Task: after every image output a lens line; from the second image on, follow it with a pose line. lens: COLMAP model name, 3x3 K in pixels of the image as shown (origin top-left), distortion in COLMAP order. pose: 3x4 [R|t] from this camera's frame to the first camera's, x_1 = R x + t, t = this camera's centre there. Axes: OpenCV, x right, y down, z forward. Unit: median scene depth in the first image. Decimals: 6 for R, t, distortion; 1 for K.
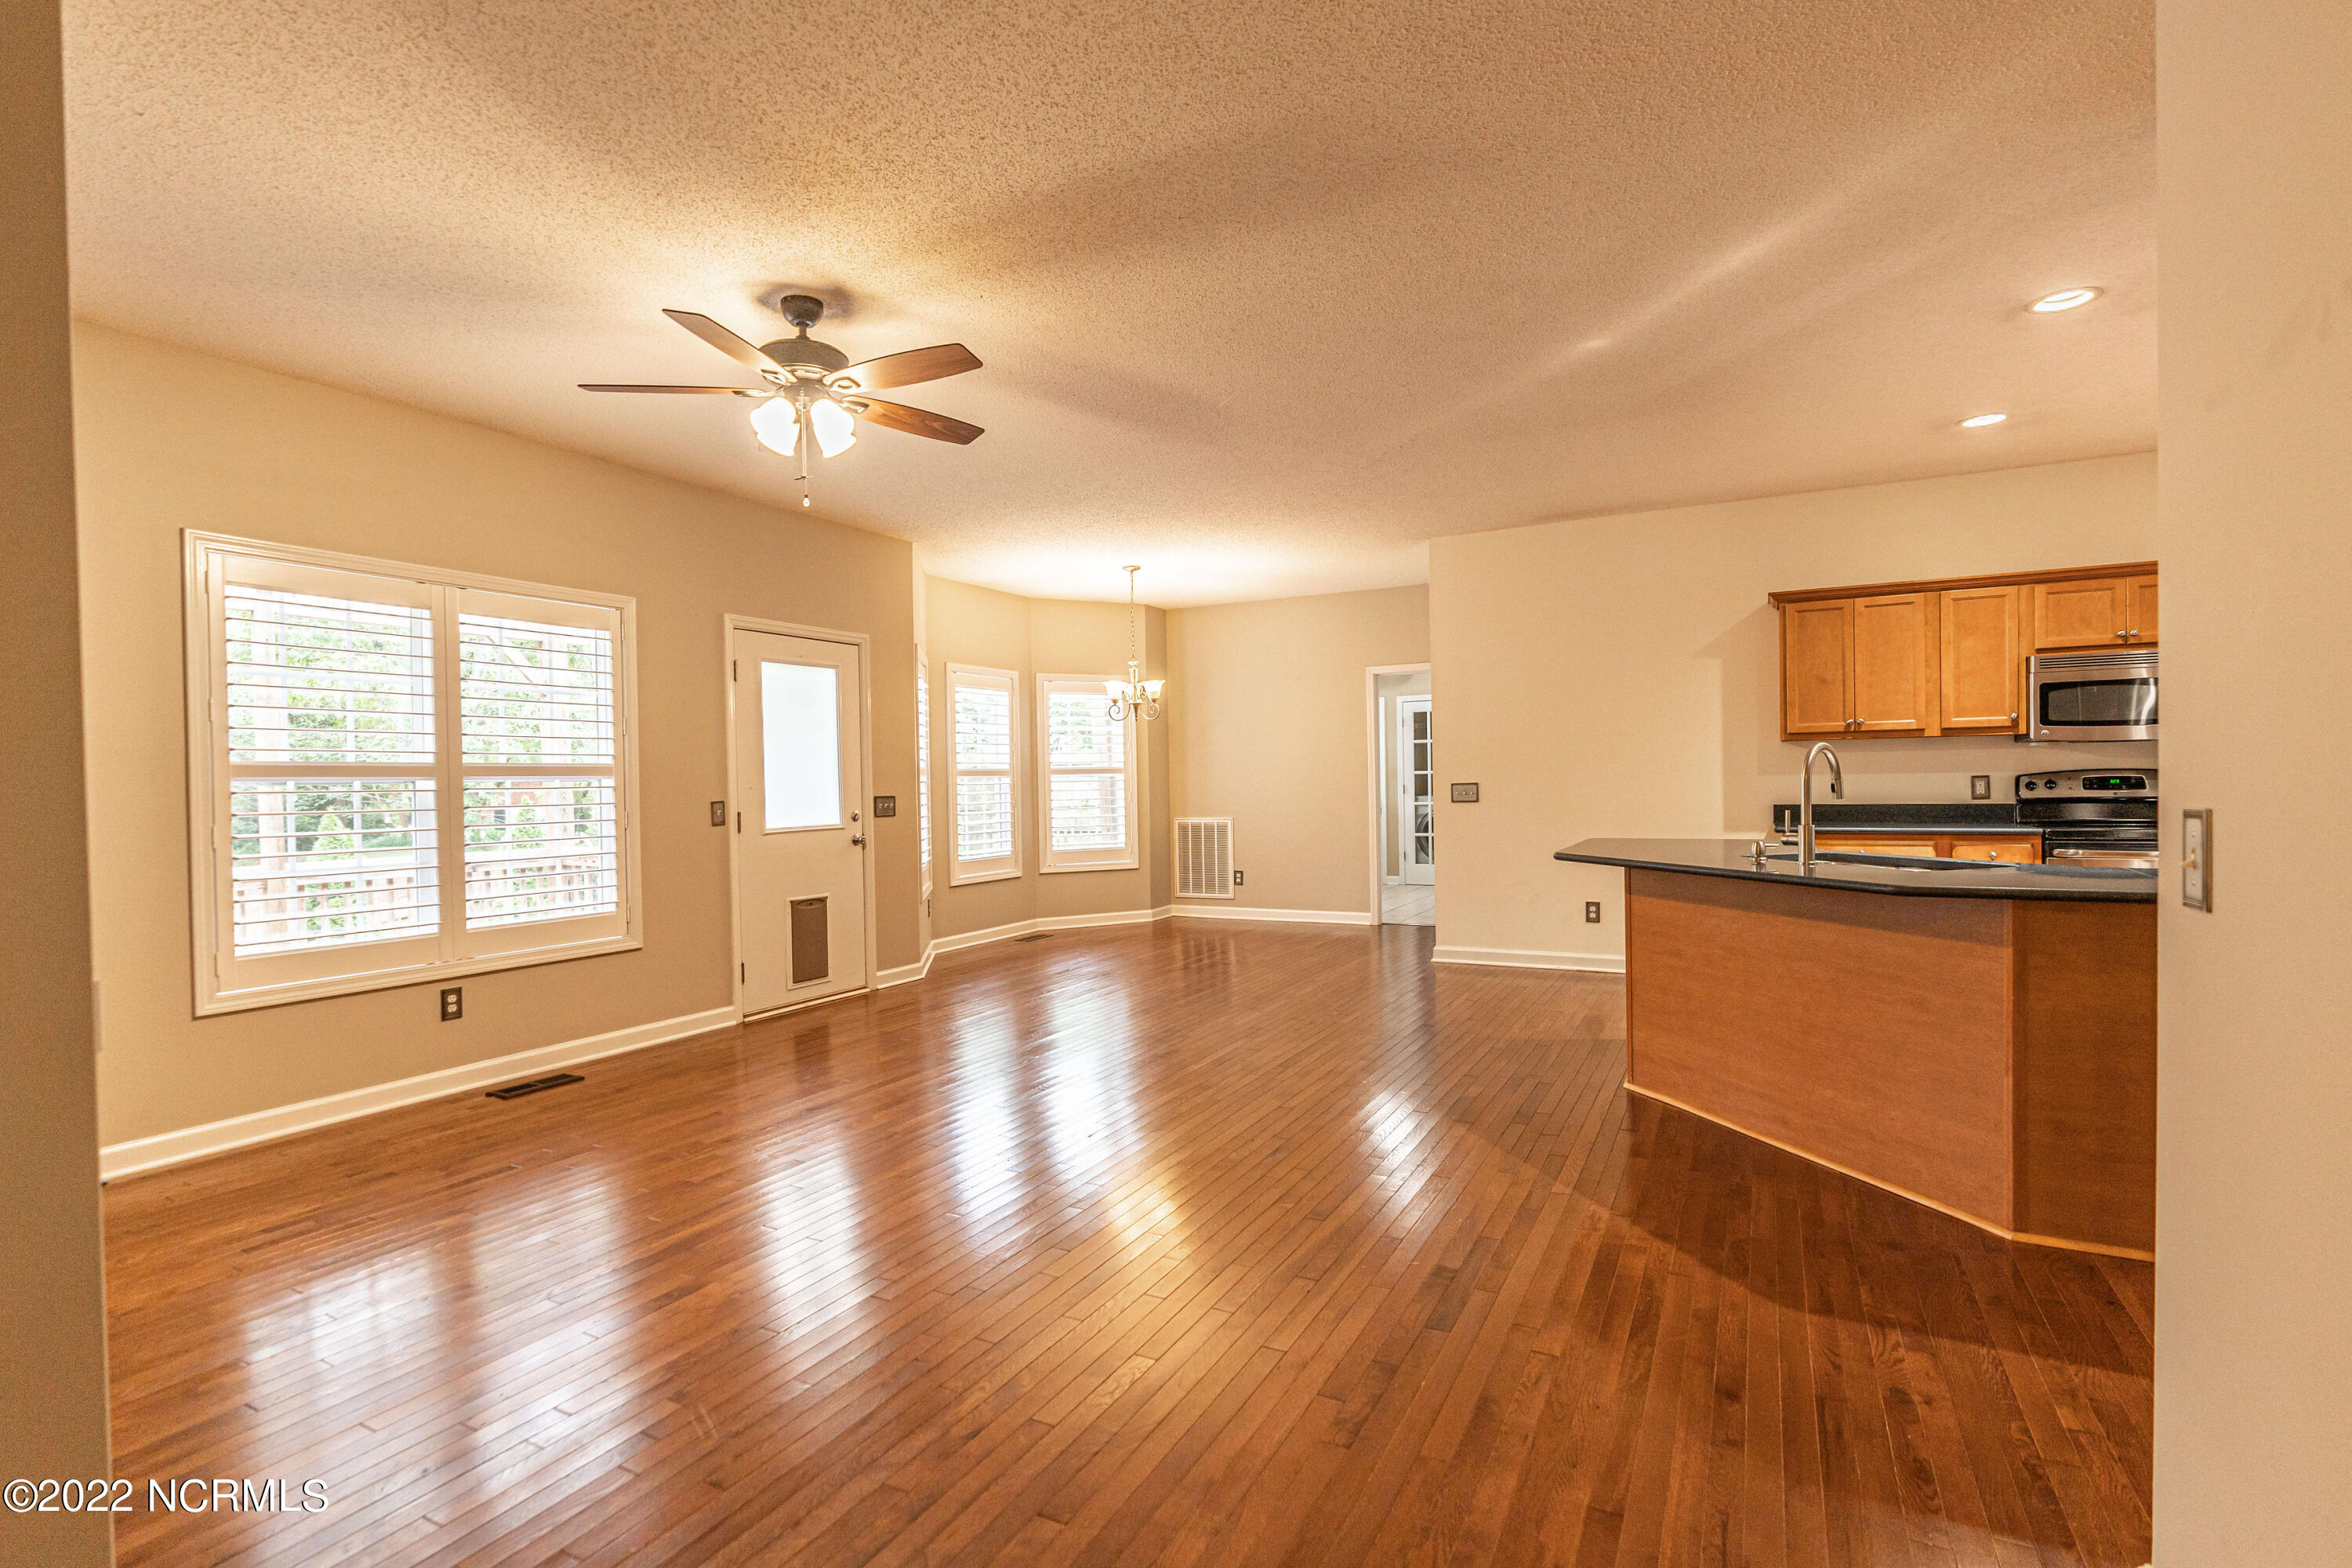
lens RADIAL K [[1101.9, 0, 1164.9], [0, 1101.9, 792.3], [0, 0, 1]] dist [-0.027745, 0.000047]
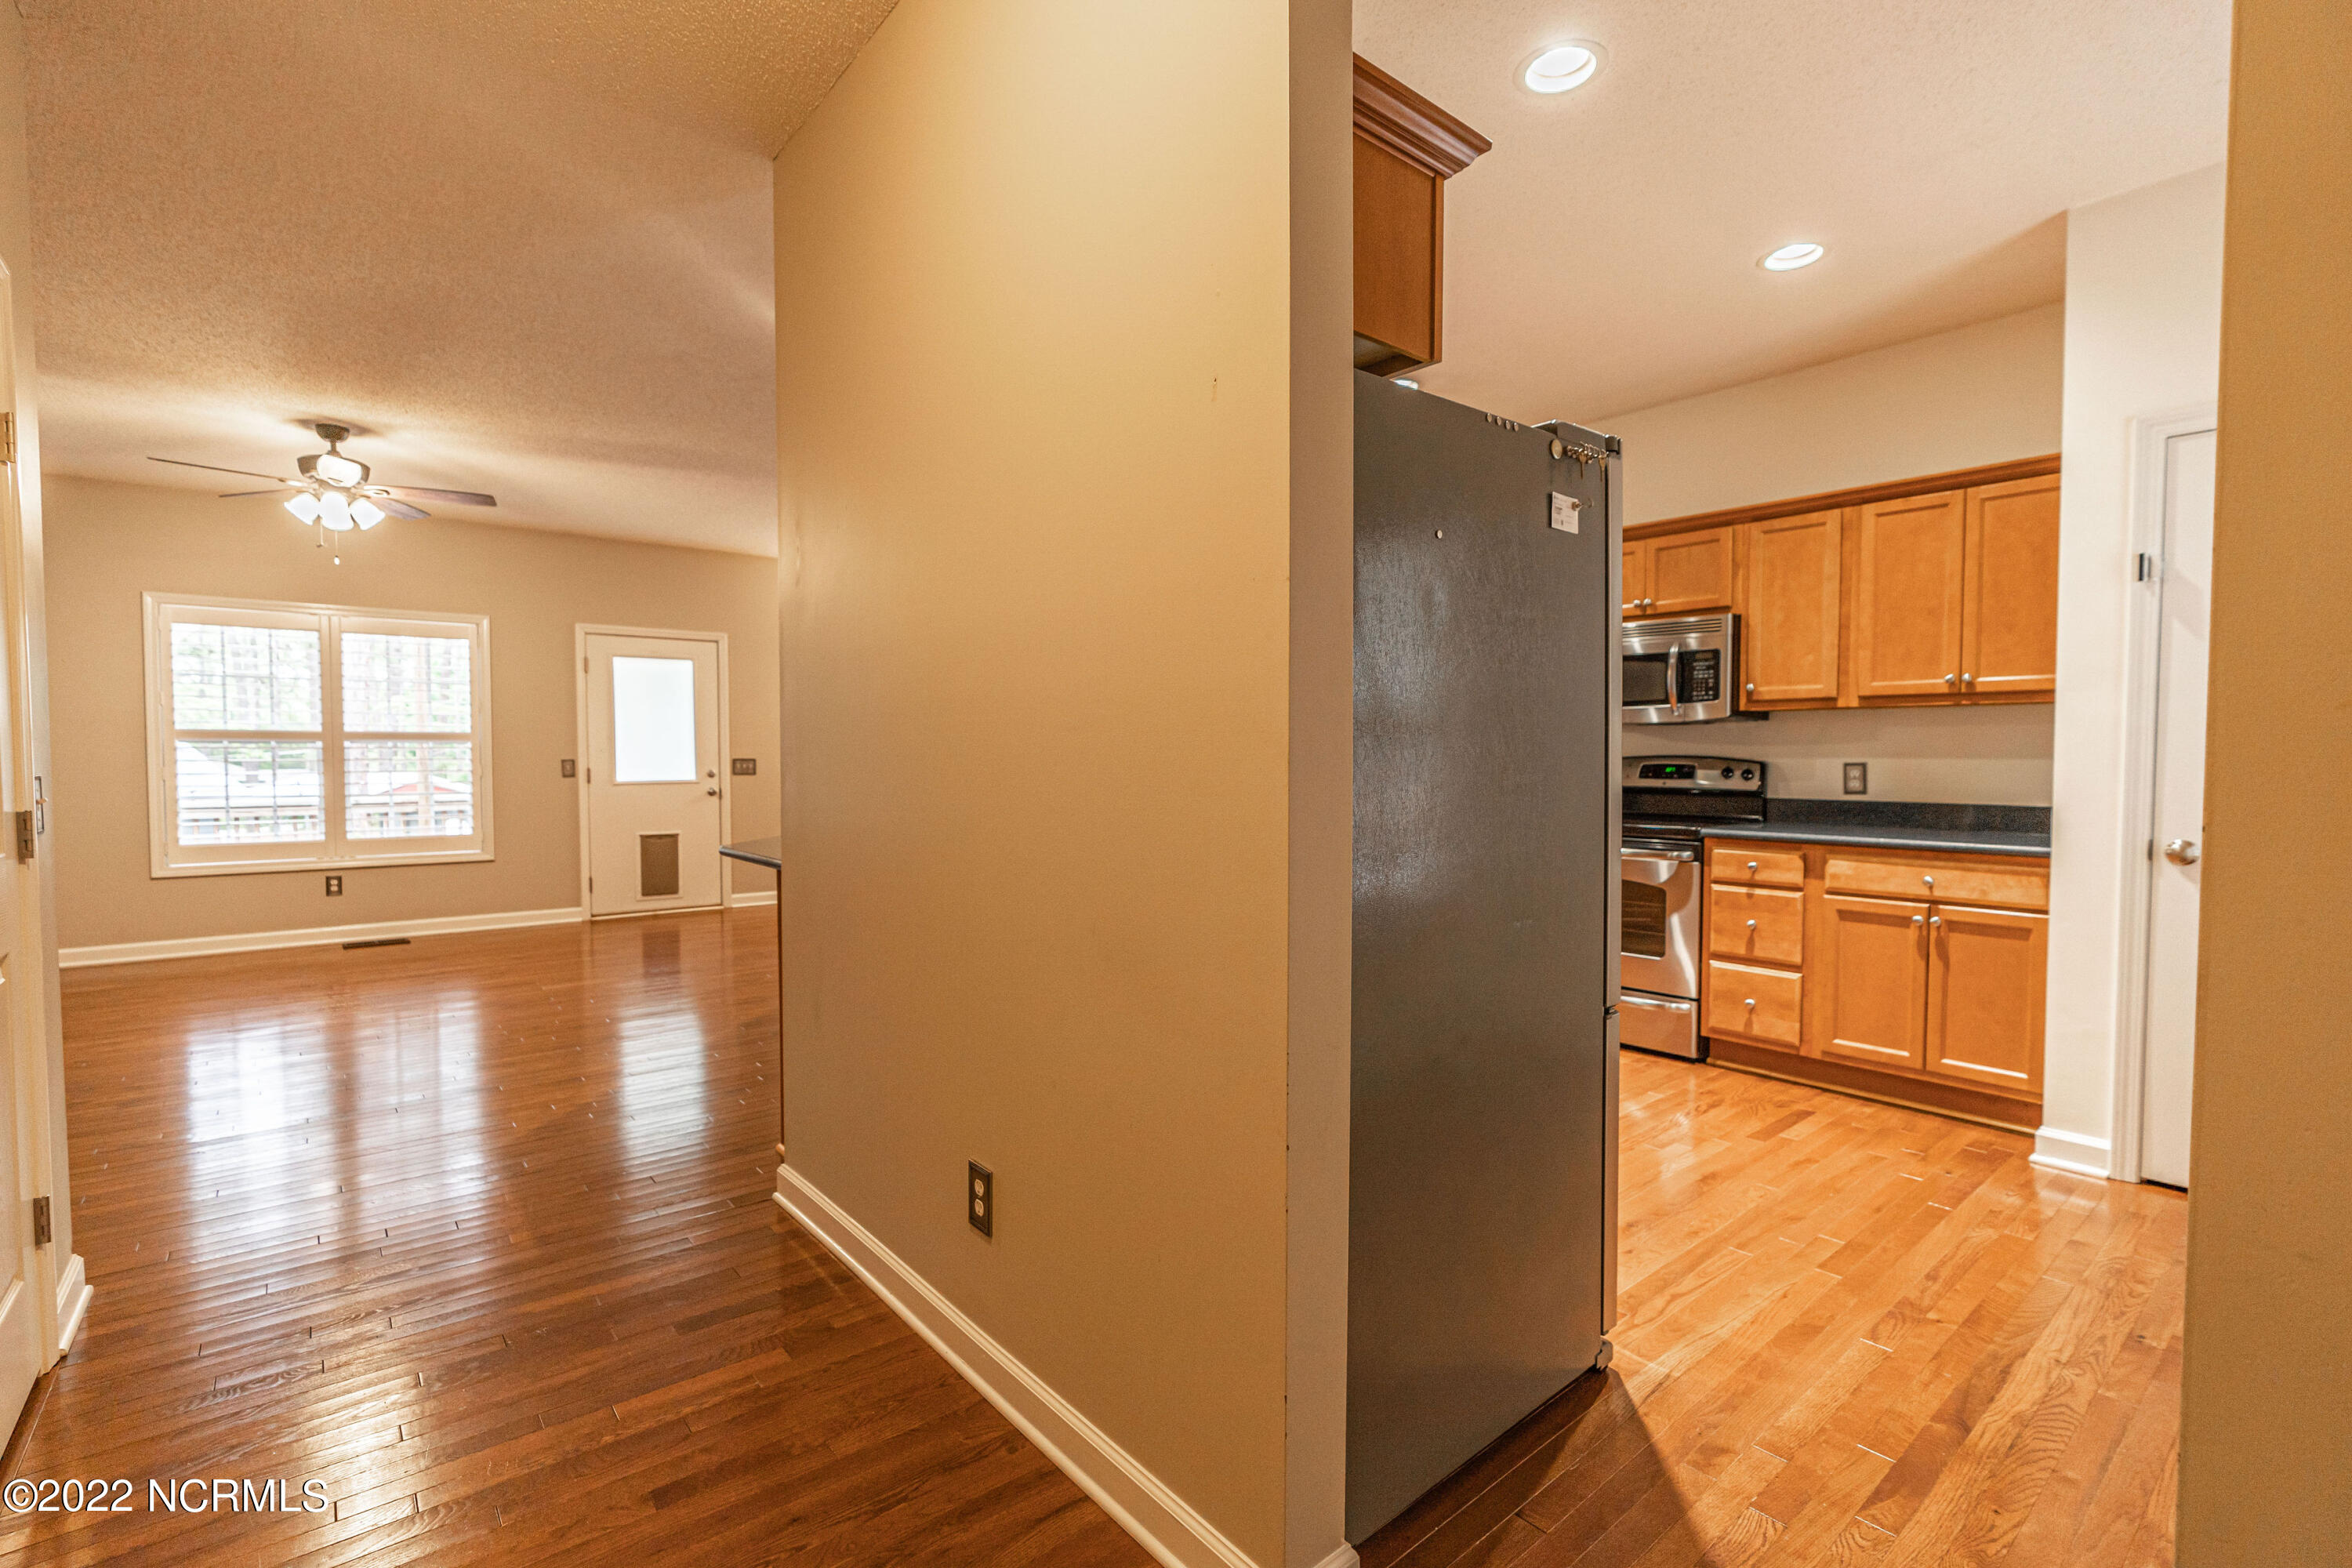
lens RADIAL K [[1062.6, 0, 1162.1], [0, 1062.6, 795.1], [0, 0, 1]] dist [-0.013086, 0.005919]
pose [[0.928156, 0.033192, -0.370708, 0.772126], [-0.021106, 0.999107, 0.036611, -0.011780], [0.371592, -0.026156, 0.928027, 0.031785]]
